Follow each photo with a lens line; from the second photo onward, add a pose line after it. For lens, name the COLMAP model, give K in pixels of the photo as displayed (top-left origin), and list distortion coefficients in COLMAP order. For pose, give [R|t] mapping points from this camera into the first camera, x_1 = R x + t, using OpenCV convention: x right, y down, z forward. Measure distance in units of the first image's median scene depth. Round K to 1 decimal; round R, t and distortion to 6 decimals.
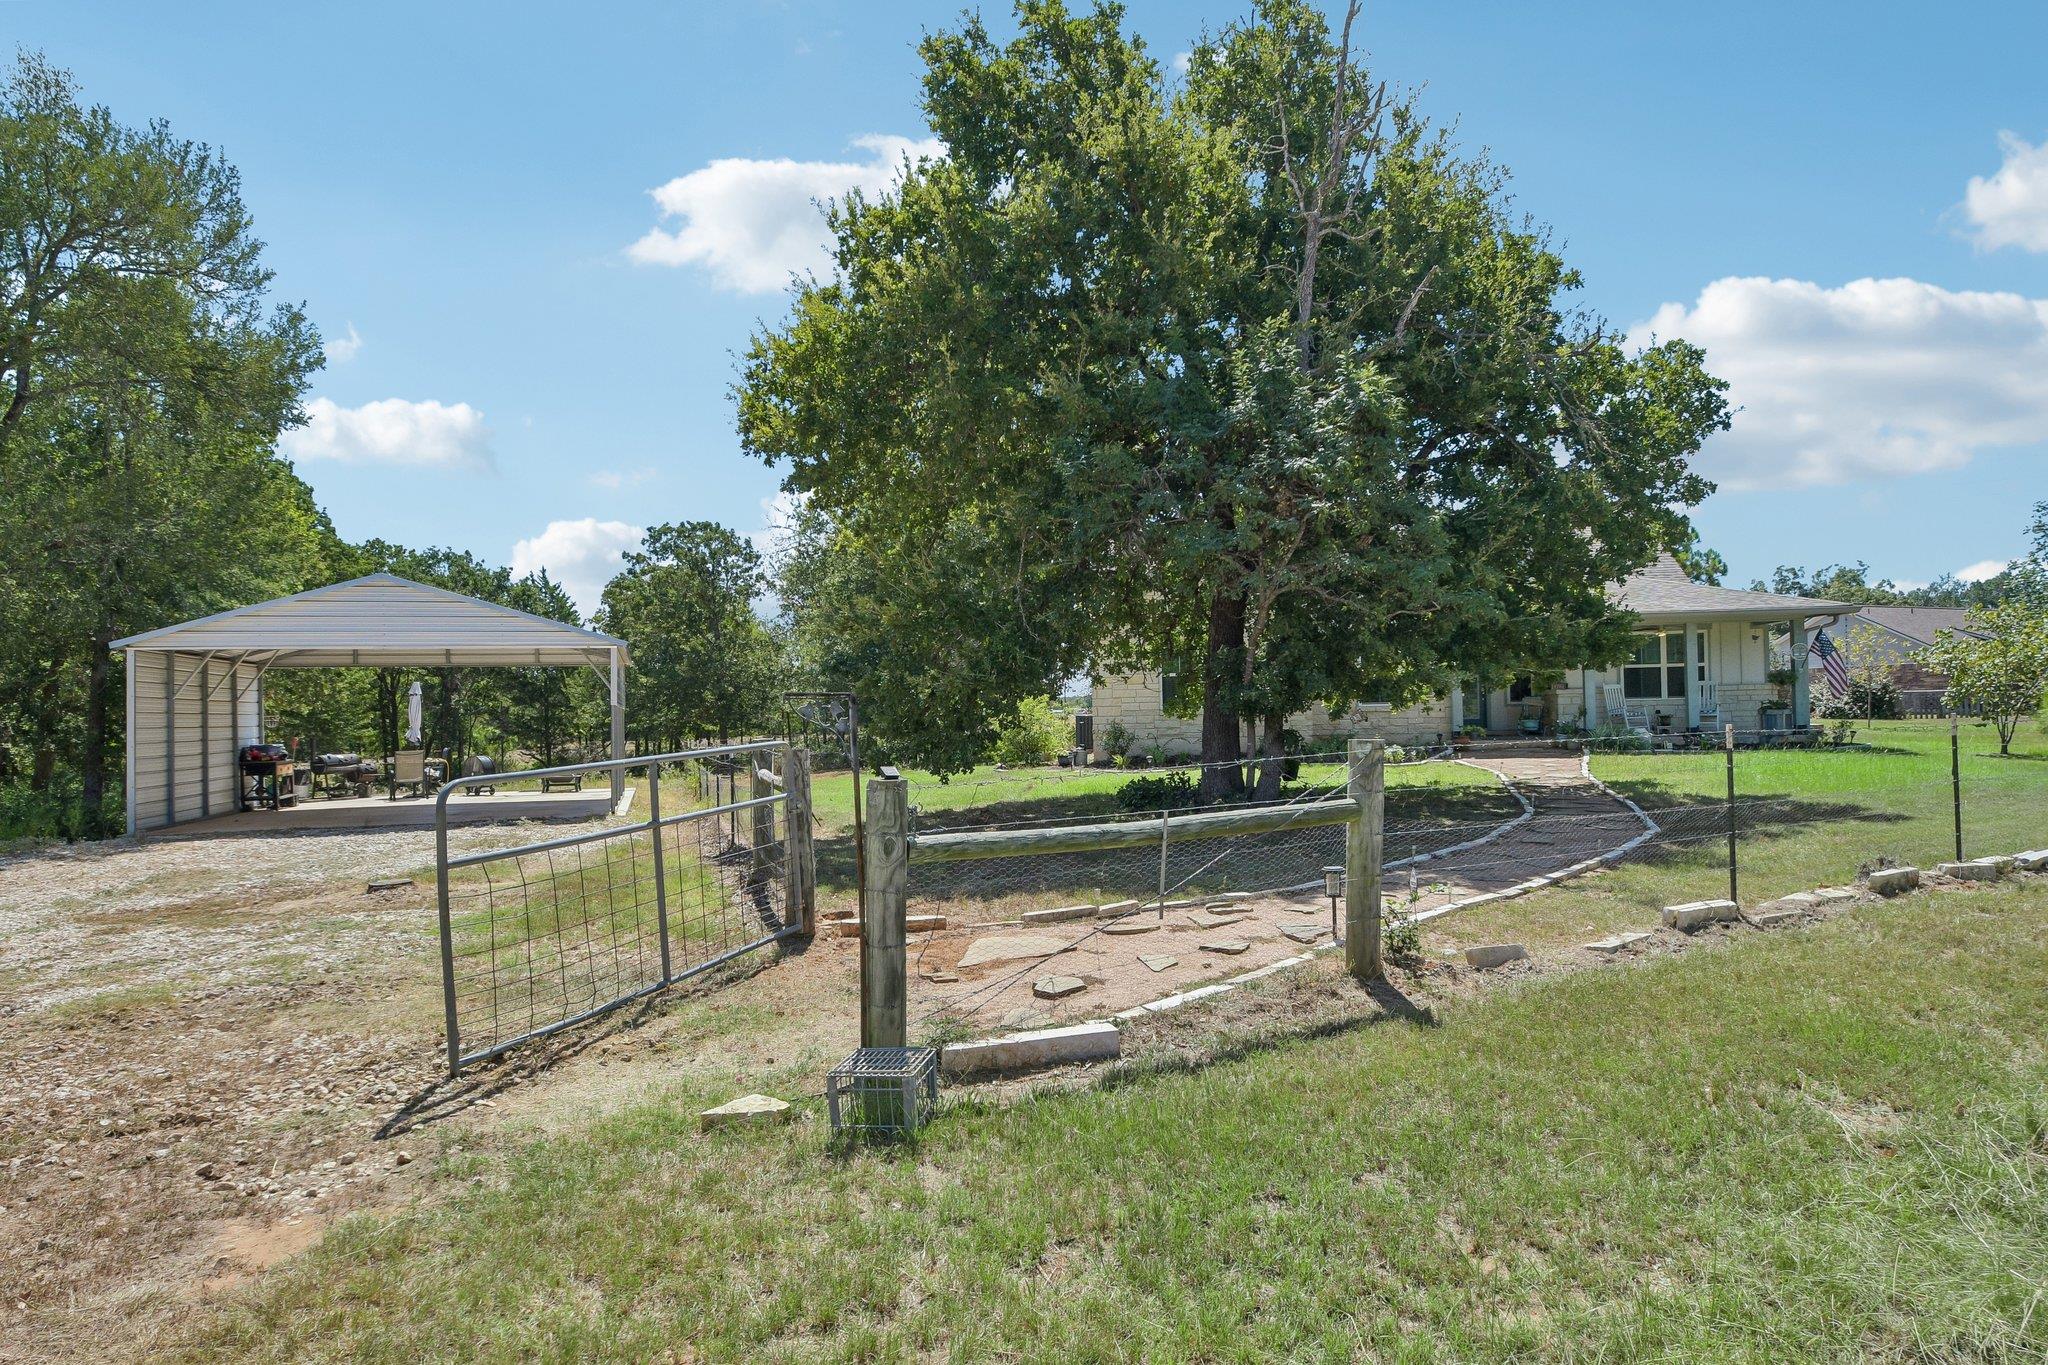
lens RADIAL K [[1114.4, 0, 1023.6], [0, 1114.4, 713.5], [0, 0, 1]] dist [-0.000930, -0.000084]
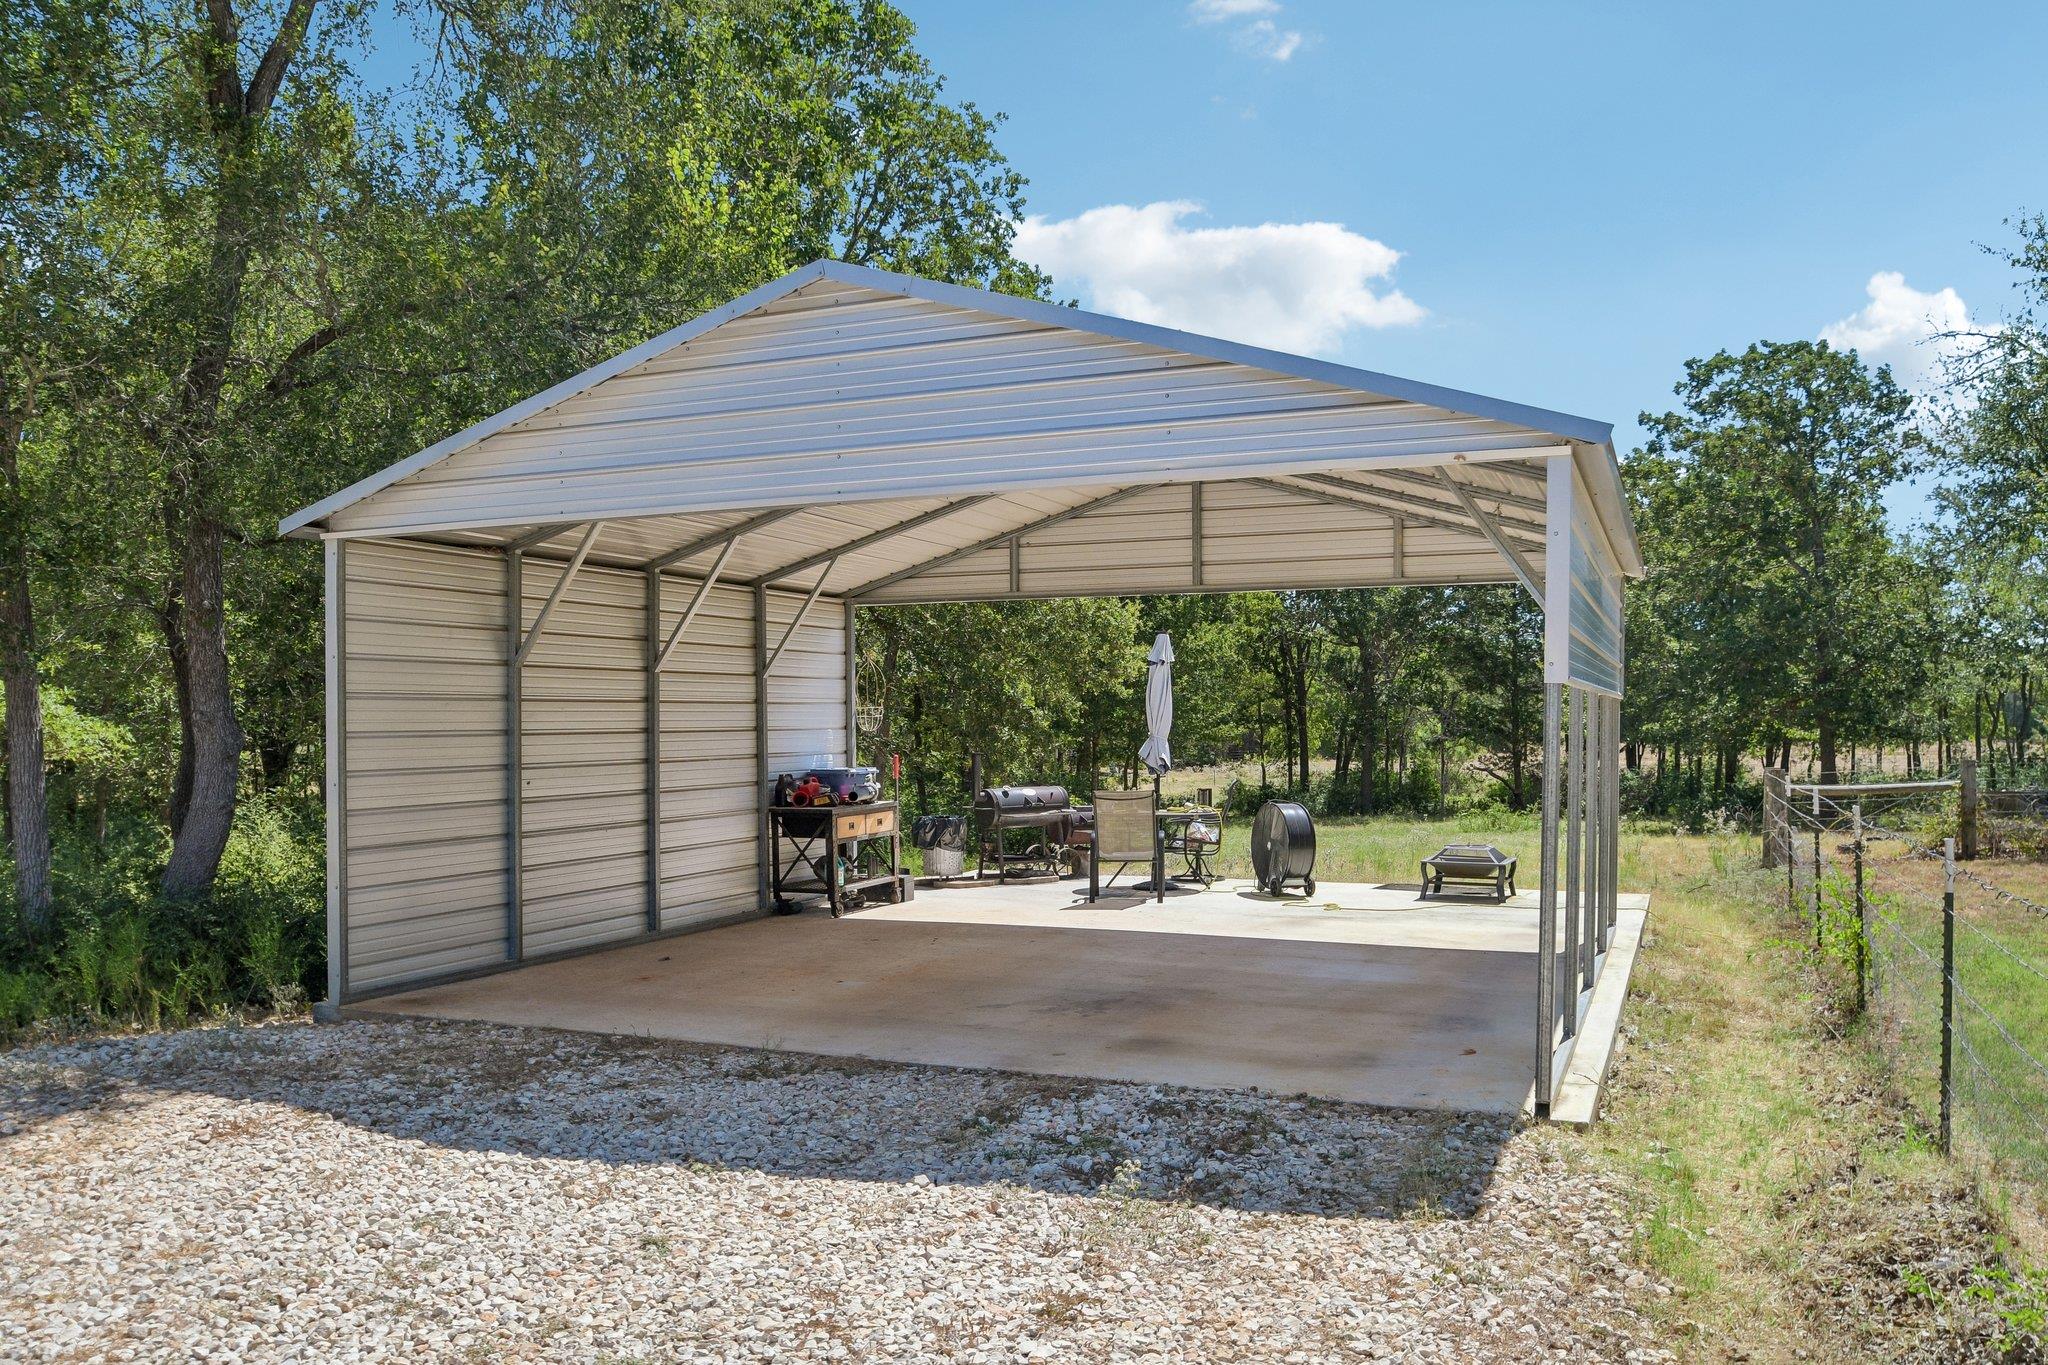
lens RADIAL K [[1584.4, 0, 1021.2], [0, 1584.4, 725.1], [0, 0, 1]] dist [-0.033133, -0.001517]
pose [[0.751160, 0.021474, -0.659770, -0.071828], [-0.012290, 0.999752, 0.018548, -0.001203], [0.660005, -0.005824, 0.751238, 0.210372]]
